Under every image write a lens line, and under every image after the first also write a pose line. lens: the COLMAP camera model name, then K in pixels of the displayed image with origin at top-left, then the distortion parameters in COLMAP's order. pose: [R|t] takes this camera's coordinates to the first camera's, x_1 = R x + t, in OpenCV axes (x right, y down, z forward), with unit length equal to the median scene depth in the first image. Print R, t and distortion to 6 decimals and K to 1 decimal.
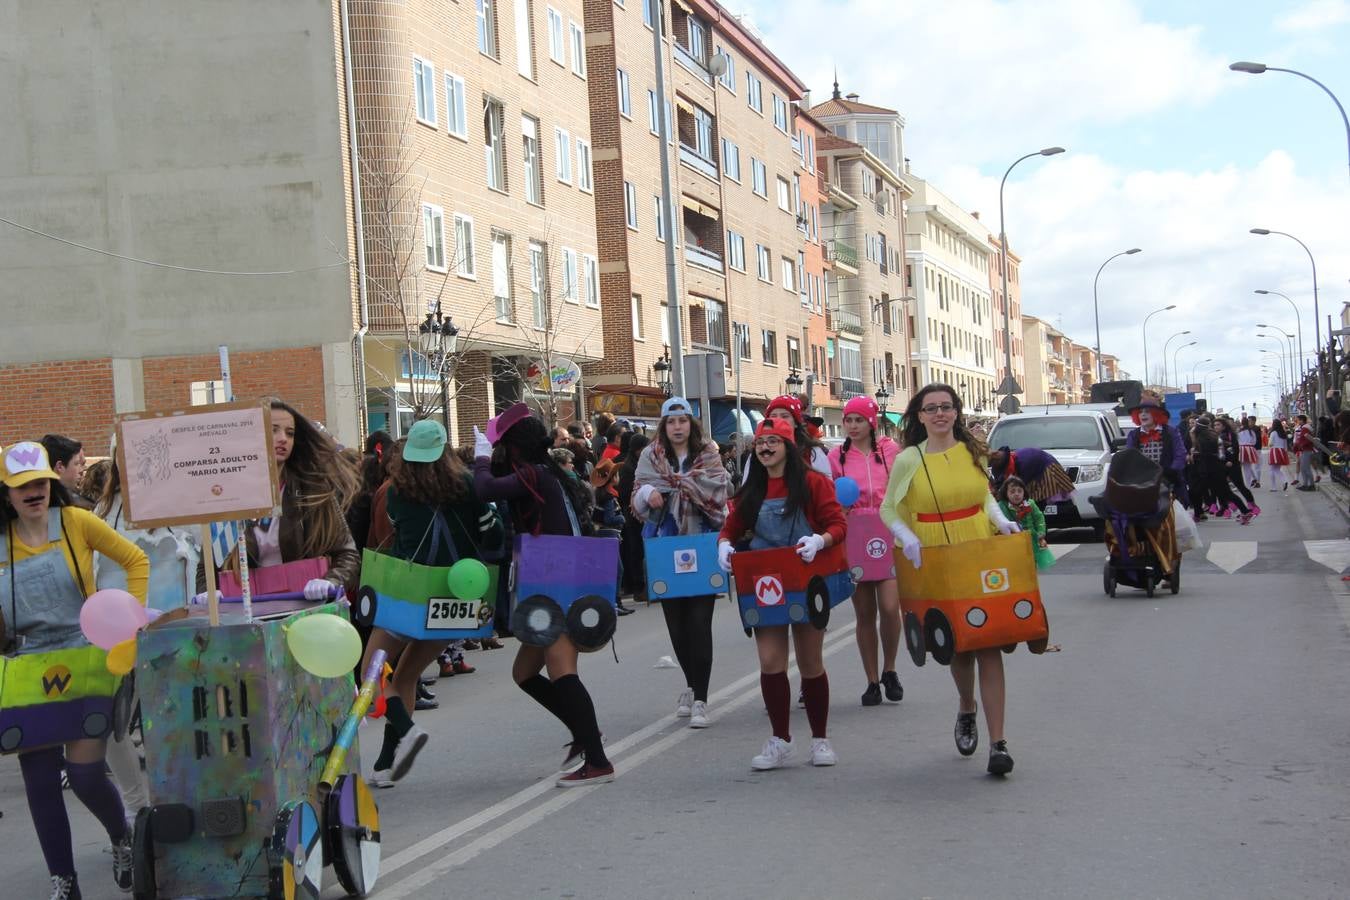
lens RADIAL K [[2542.7, 0, 689.1], [0, 2542.7, 457.4], [0, 0, 1]] dist [0.208422, 0.727279]
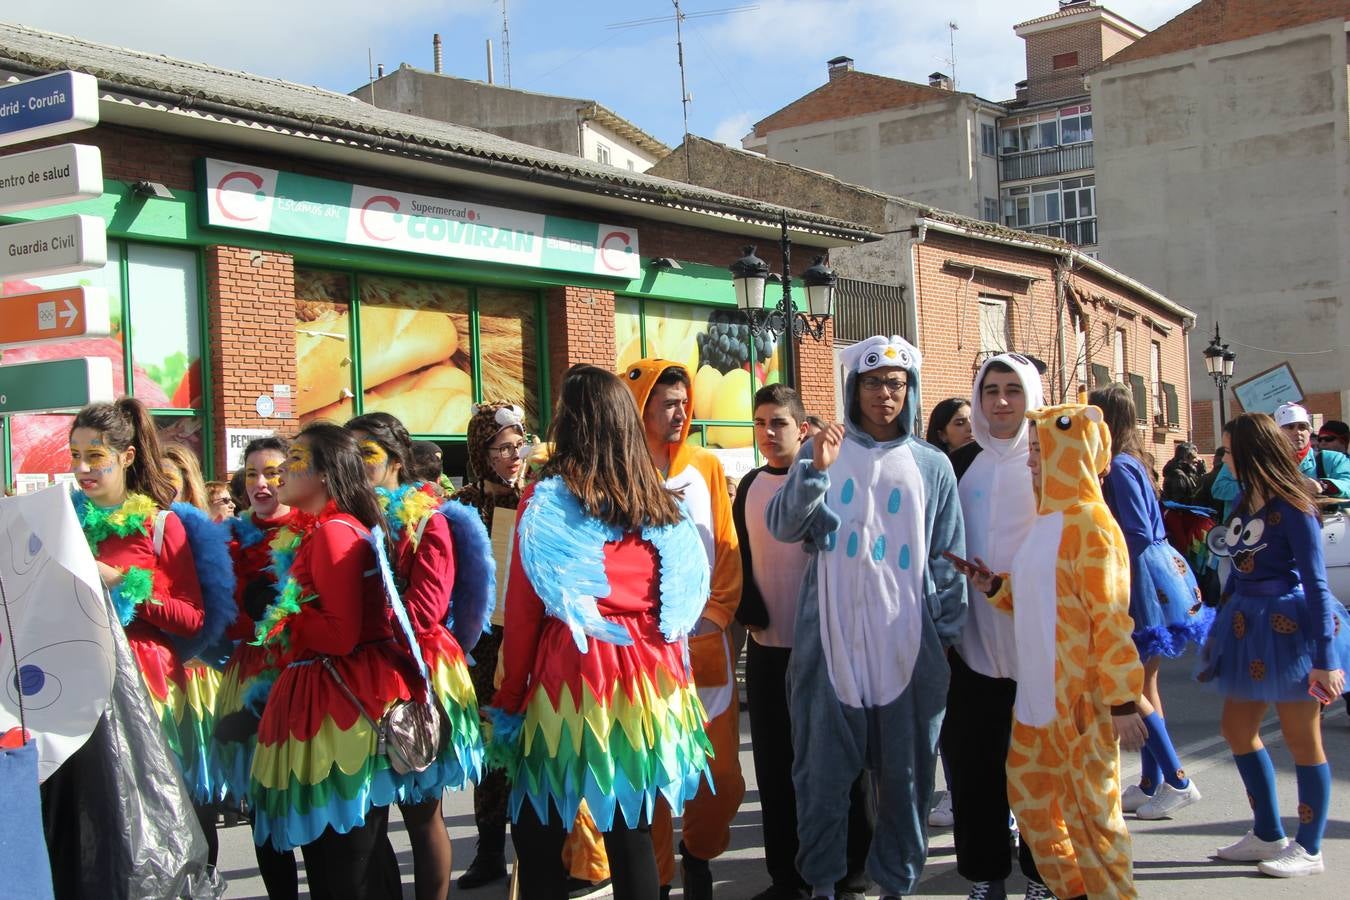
lens RADIAL K [[1829.3, 0, 675.2], [0, 1829.3, 464.1], [0, 0, 1]] dist [0.018126, 0.499499]
pose [[0.919488, 0.005579, -0.393079, -0.048999], [-0.004528, 0.999983, 0.003602, 0.002385], [0.393092, -0.001532, 0.919498, -0.246340]]
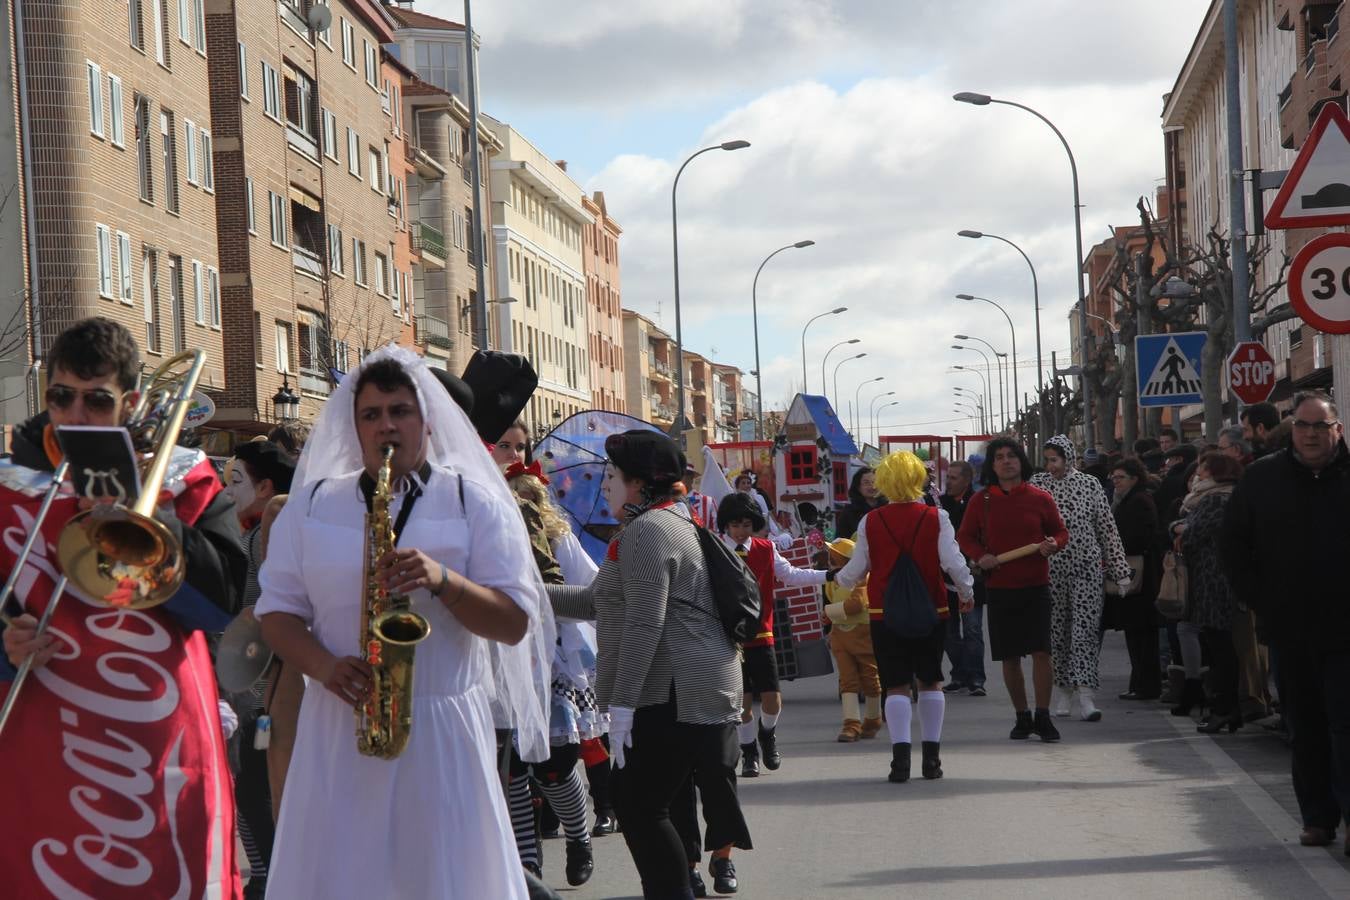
lens RADIAL K [[4785.8, 0, 675.0], [0, 4785.8, 450.0], [0, 0, 1]] dist [0.962270, -2.178781]
pose [[0.986242, 0.015226, 0.164607, -0.141574], [-0.012633, 0.999779, -0.016793, 0.005664], [-0.164826, 0.014482, 0.986216, -0.566084]]
